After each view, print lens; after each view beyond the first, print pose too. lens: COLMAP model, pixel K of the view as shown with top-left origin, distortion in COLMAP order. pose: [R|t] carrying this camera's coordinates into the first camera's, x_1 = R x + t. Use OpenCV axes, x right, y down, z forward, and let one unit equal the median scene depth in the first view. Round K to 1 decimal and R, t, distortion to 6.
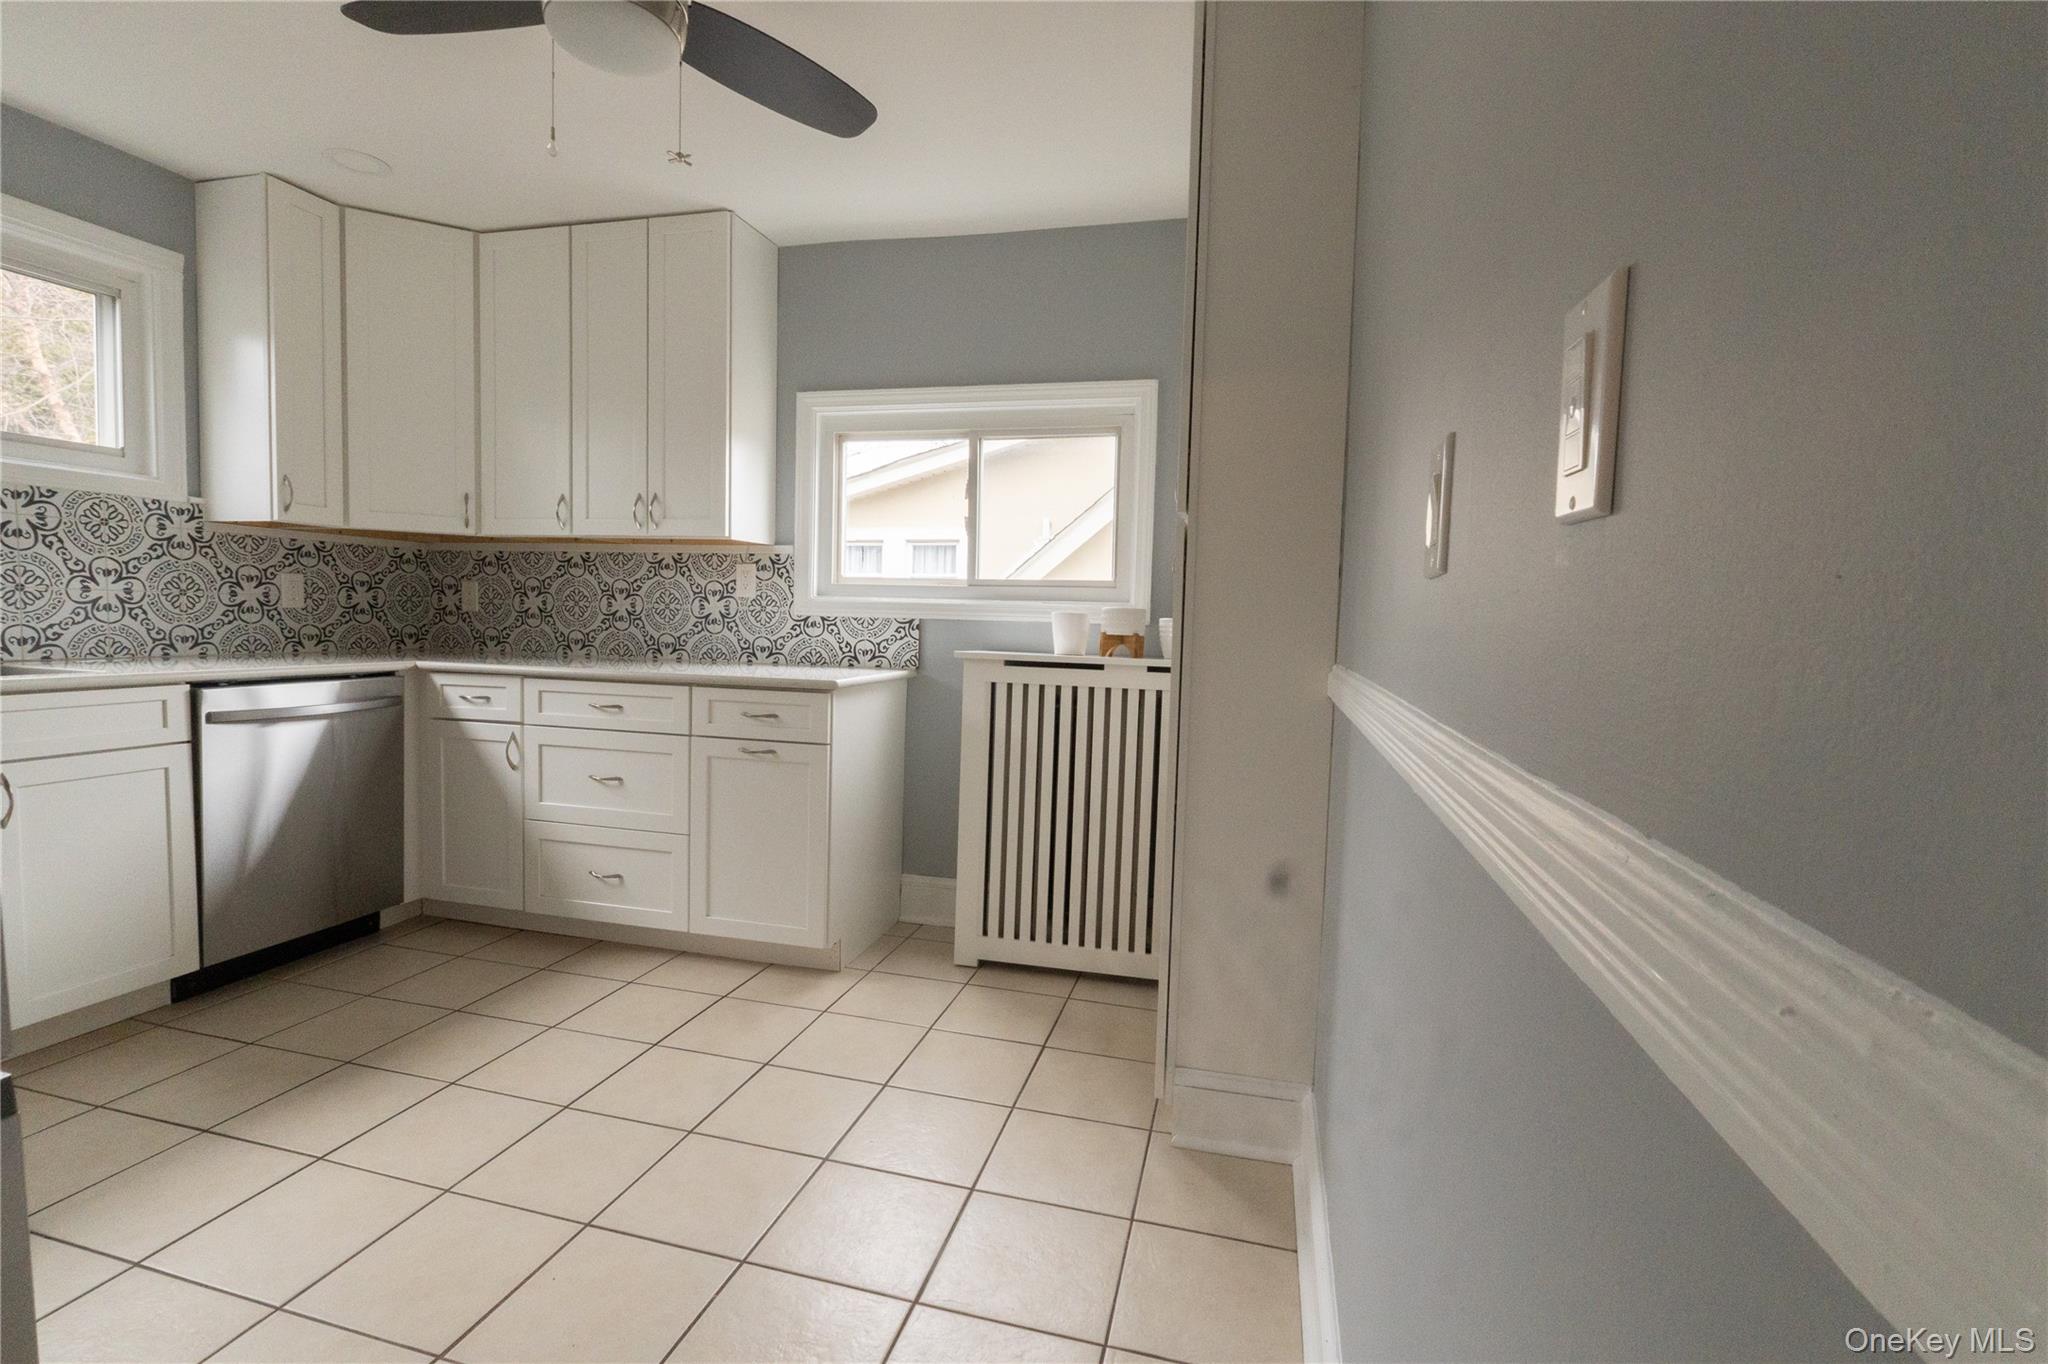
lens RADIAL K [[940.9, 0, 1017.0], [0, 940.9, 671.4], [0, 0, 1]] dist [-0.002334, 0.000280]
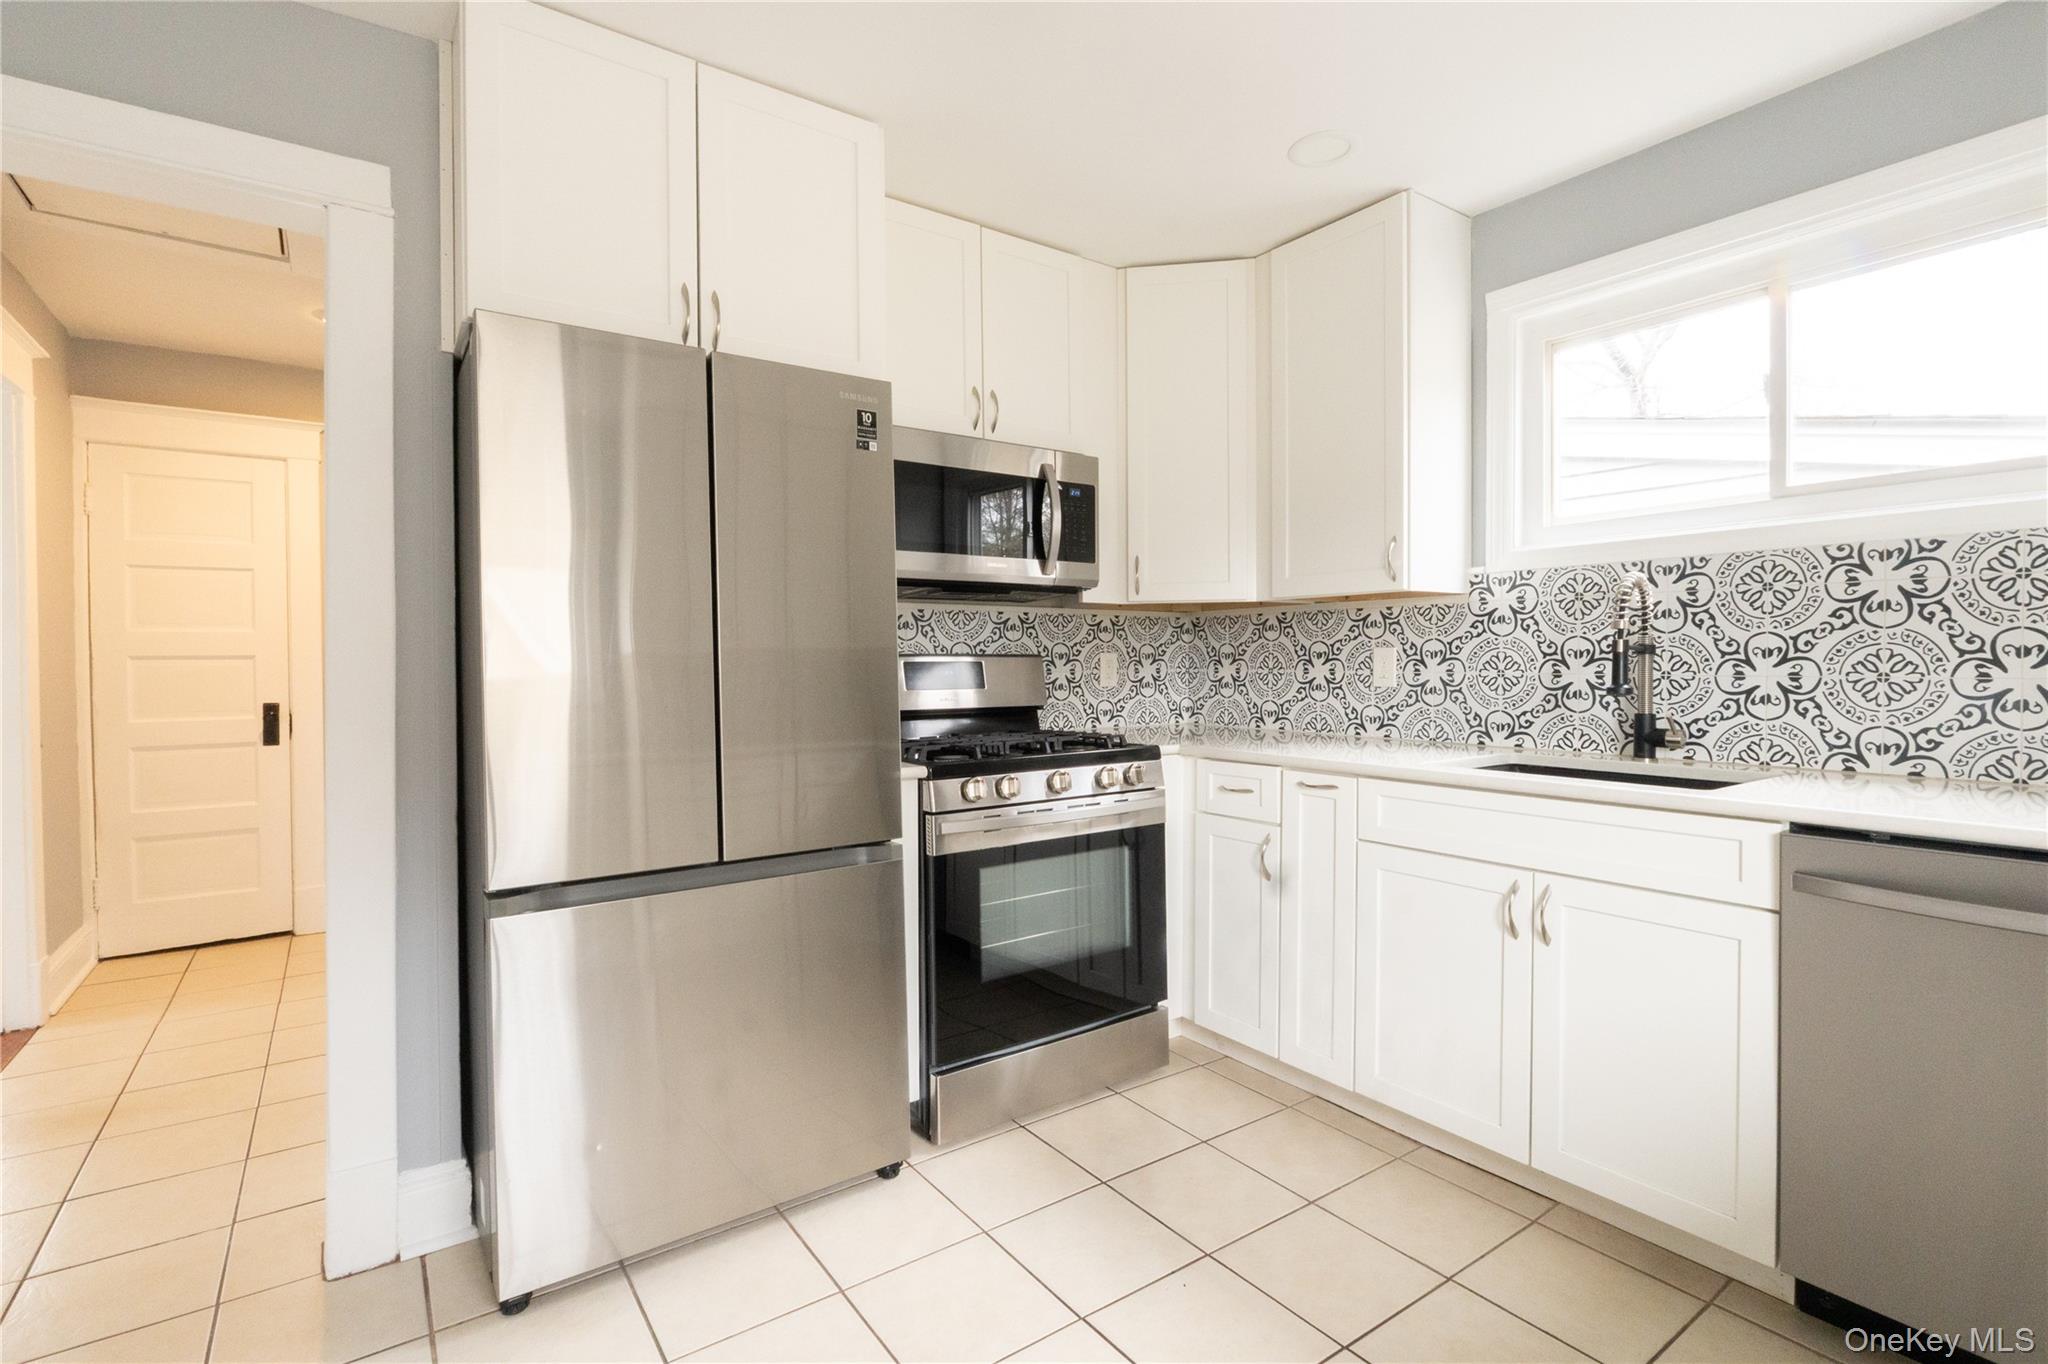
lens RADIAL K [[952.5, 0, 1019.0], [0, 952.5, 674.0], [0, 0, 1]] dist [-0.006892, -0.000296]
pose [[-0.637730, -0.016120, -0.770091, -0.029506], [-0.058328, 0.997921, 0.027414, -0.057742], [0.768048, 0.062401, -0.637344, 0.756240]]
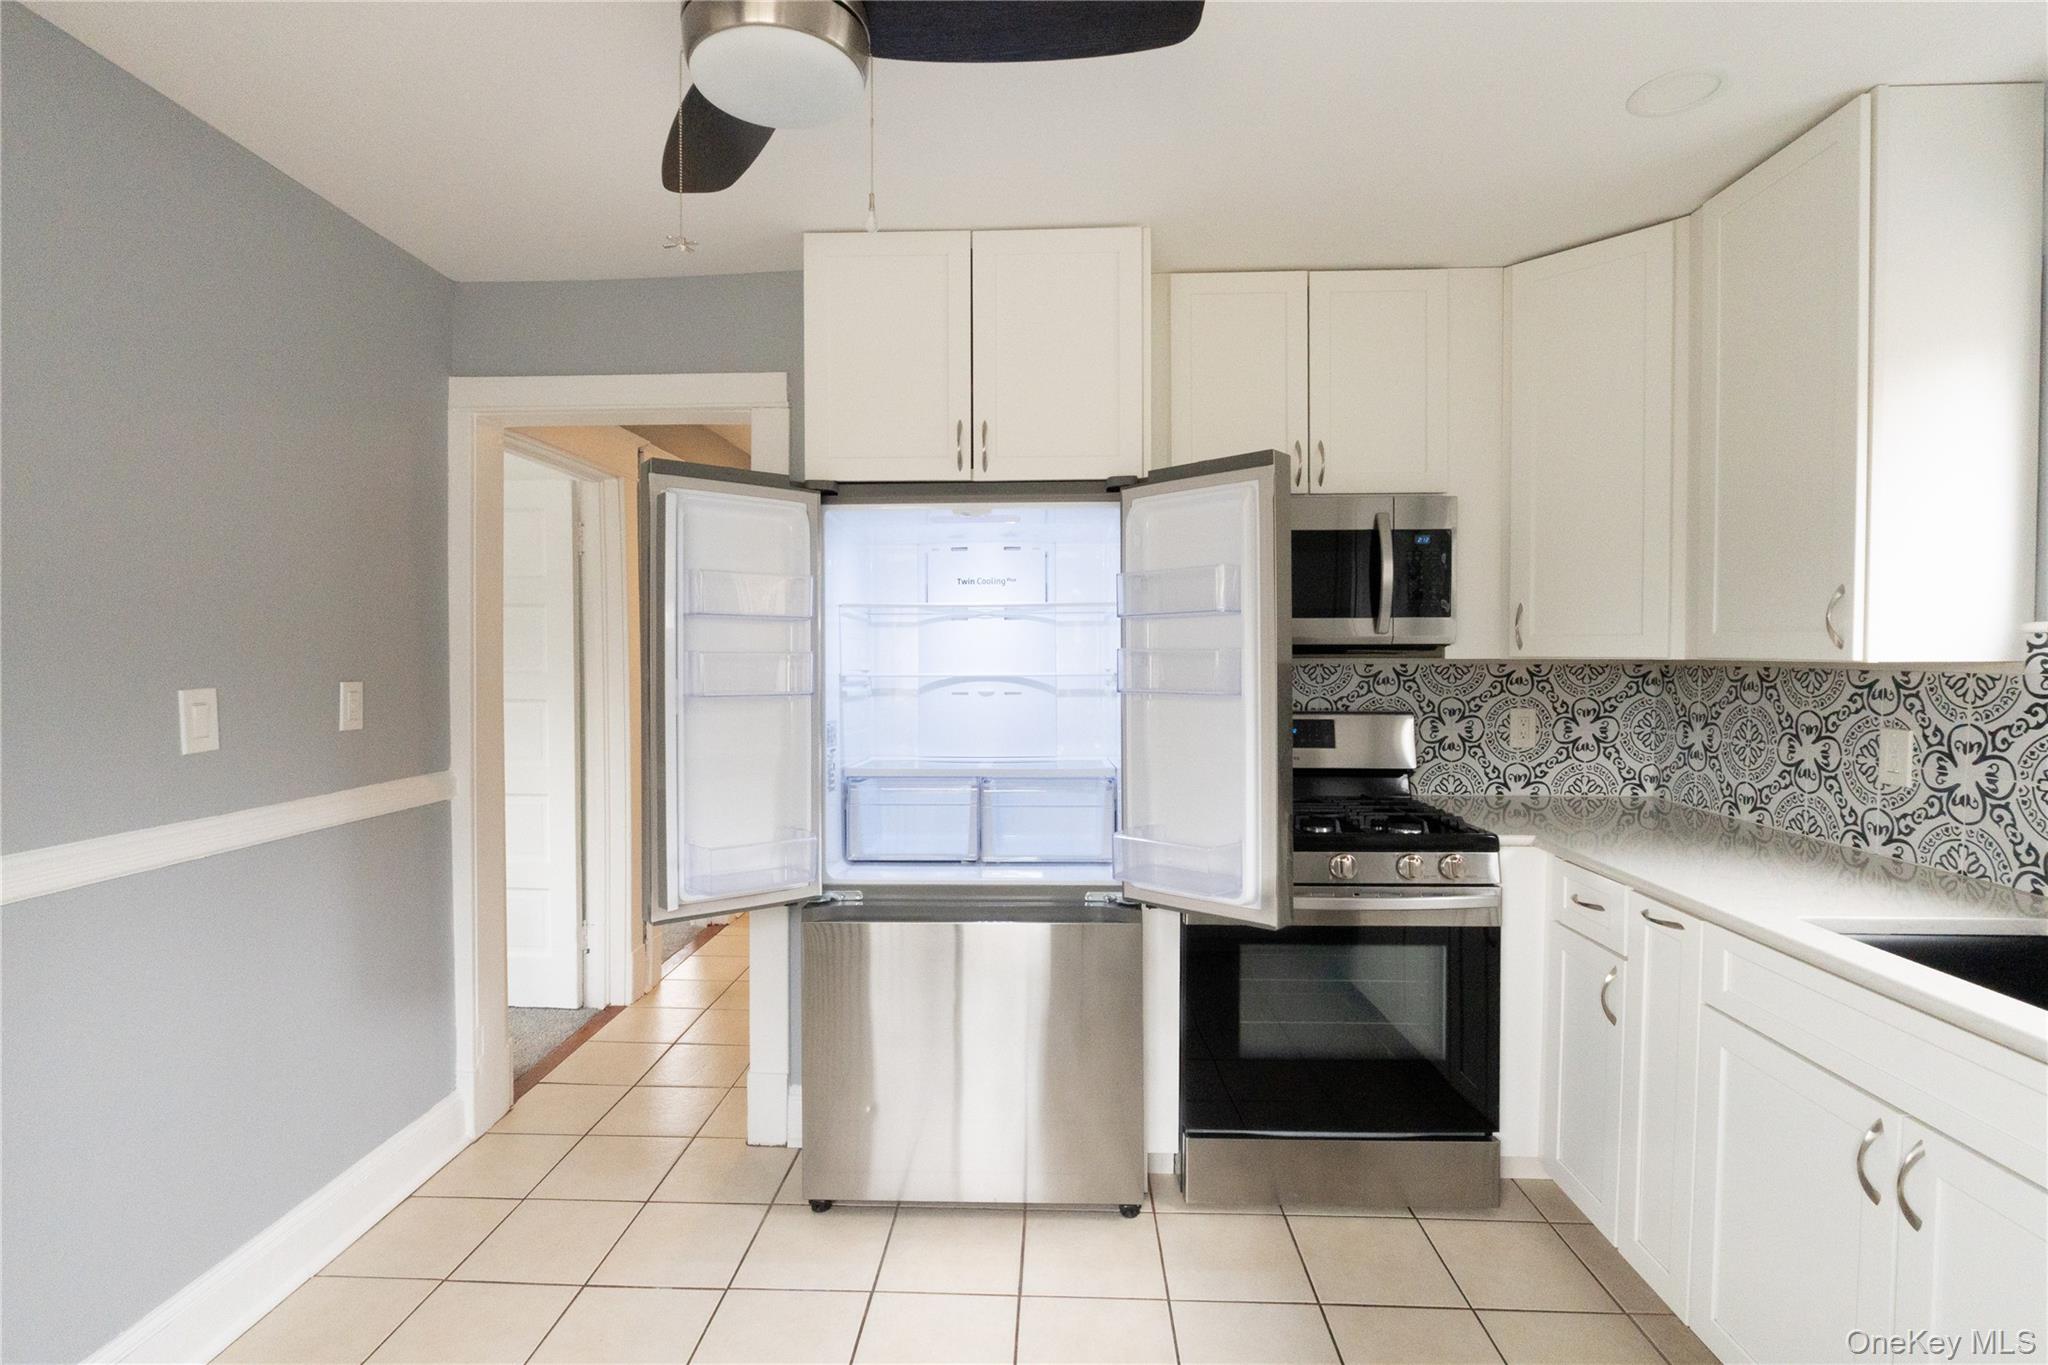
lens RADIAL K [[952.5, 0, 1019.0], [0, 952.5, 674.5], [0, 0, 1]] dist [-0.006892, -0.000296]
pose [[-0.974611, -0.023520, -0.222666, -0.236363], [-0.041379, 0.996258, 0.075882, -0.137557], [0.220048, 0.083169, -0.971937, 0.923611]]
